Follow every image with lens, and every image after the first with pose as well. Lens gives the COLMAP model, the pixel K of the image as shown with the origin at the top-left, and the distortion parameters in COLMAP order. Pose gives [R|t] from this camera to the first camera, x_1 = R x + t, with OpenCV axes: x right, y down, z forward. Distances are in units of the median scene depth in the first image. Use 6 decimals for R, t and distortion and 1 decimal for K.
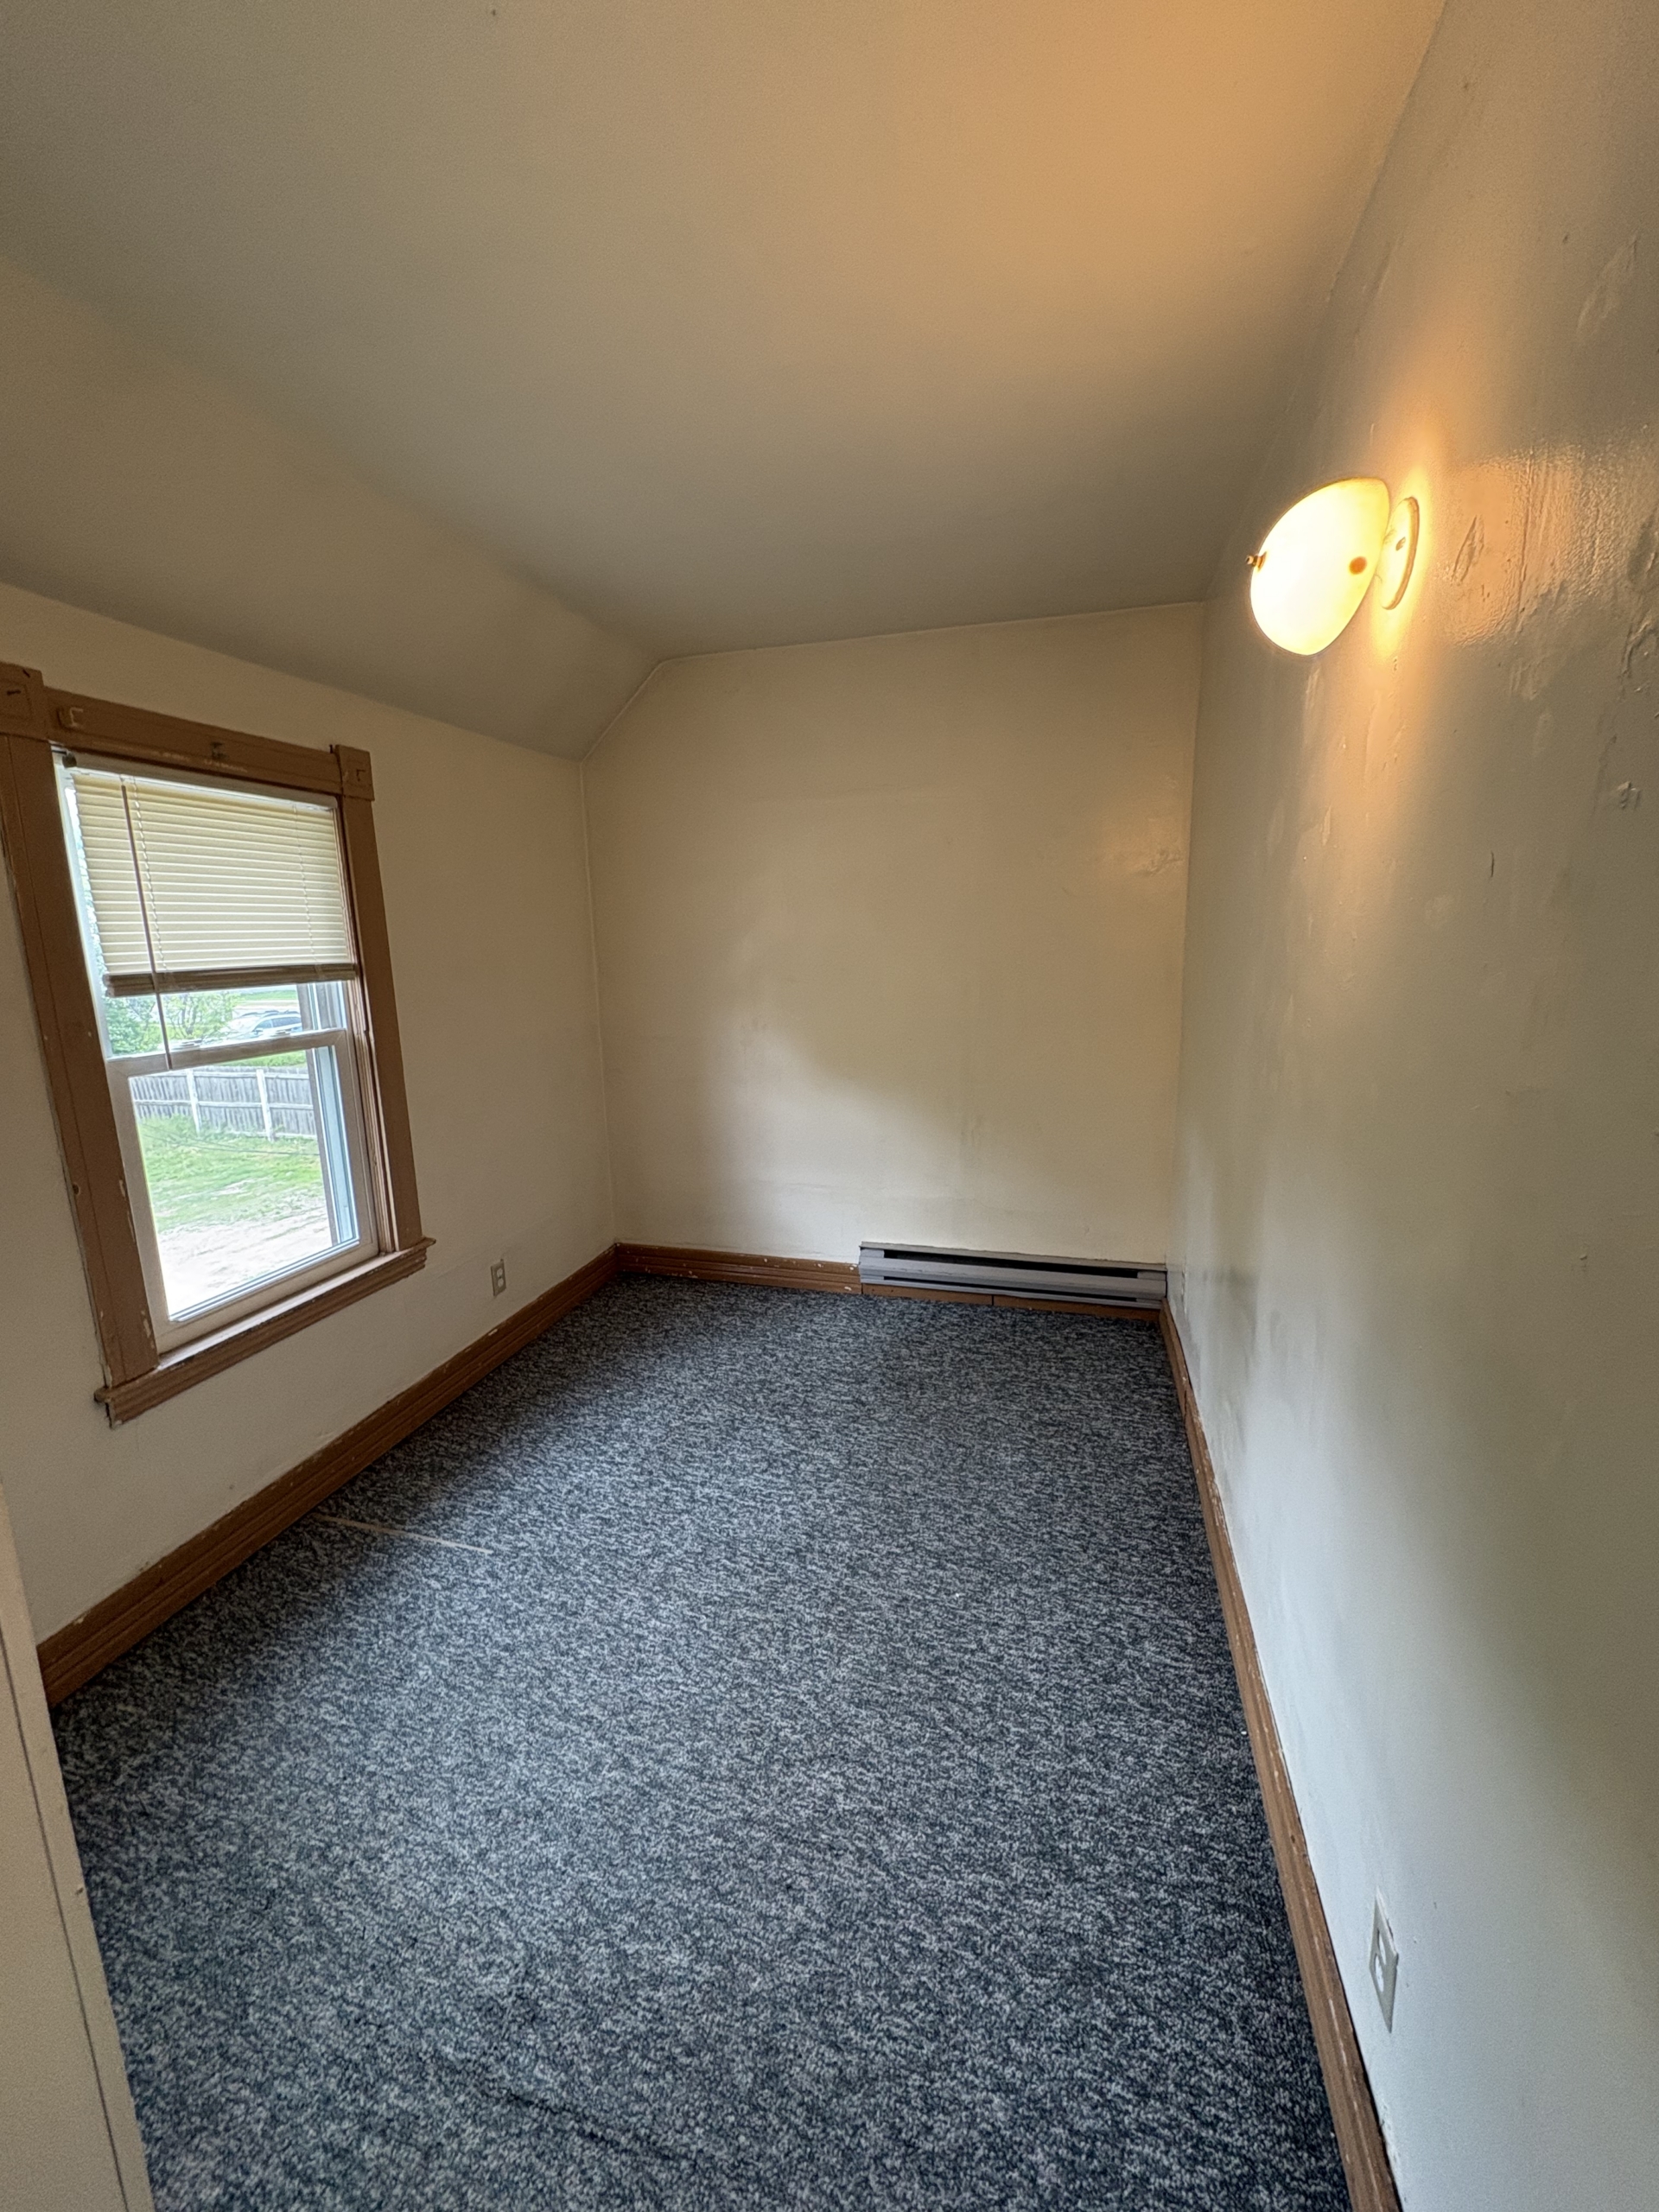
lens RADIAL K [[880.7, 0, 825.6], [0, 880.7, 1105.6], [0, 0, 1]] dist [-0.001530, 0.000613]
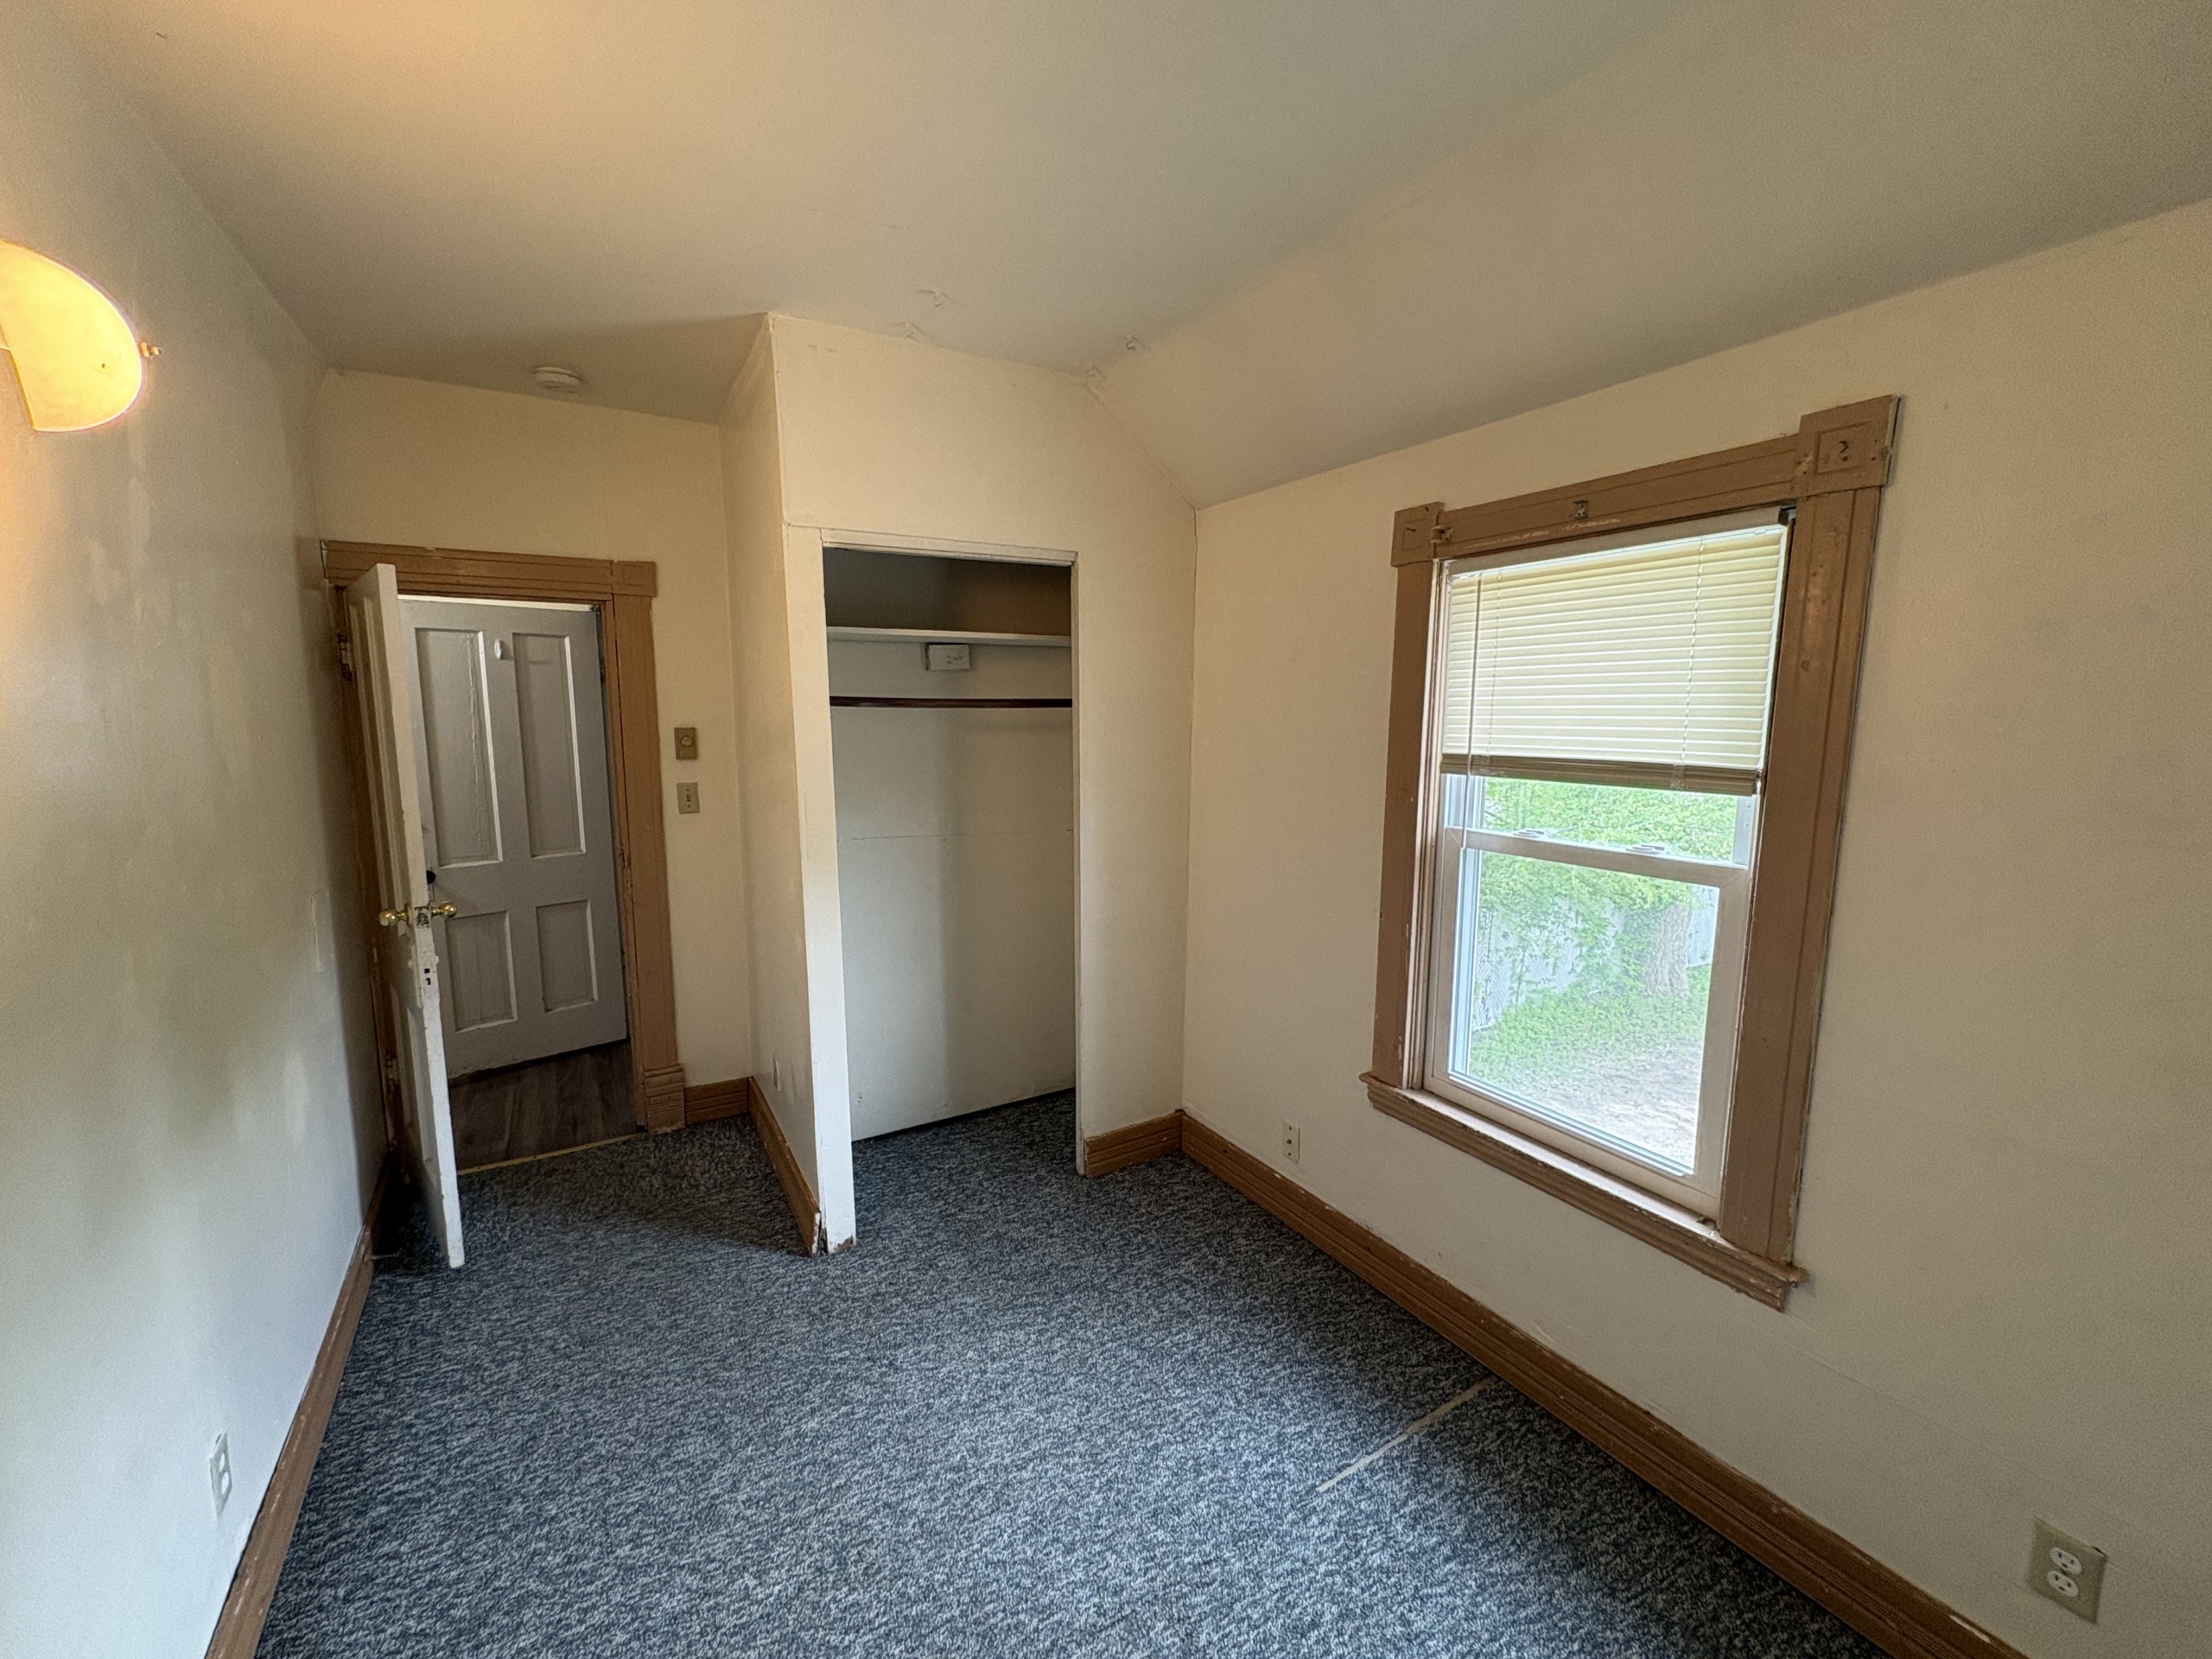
lens RADIAL K [[880.7, 0, 1106.5], [0, 880.7, 827.6], [0, 0, 1]] dist [-0.001530, 0.000613]
pose [[-0.683460, 0.113007, -0.721188, 0.297284], [-0.133421, 0.951965, 0.275610, -0.296377], [0.717692, 0.284590, -0.635552, 1.365862]]
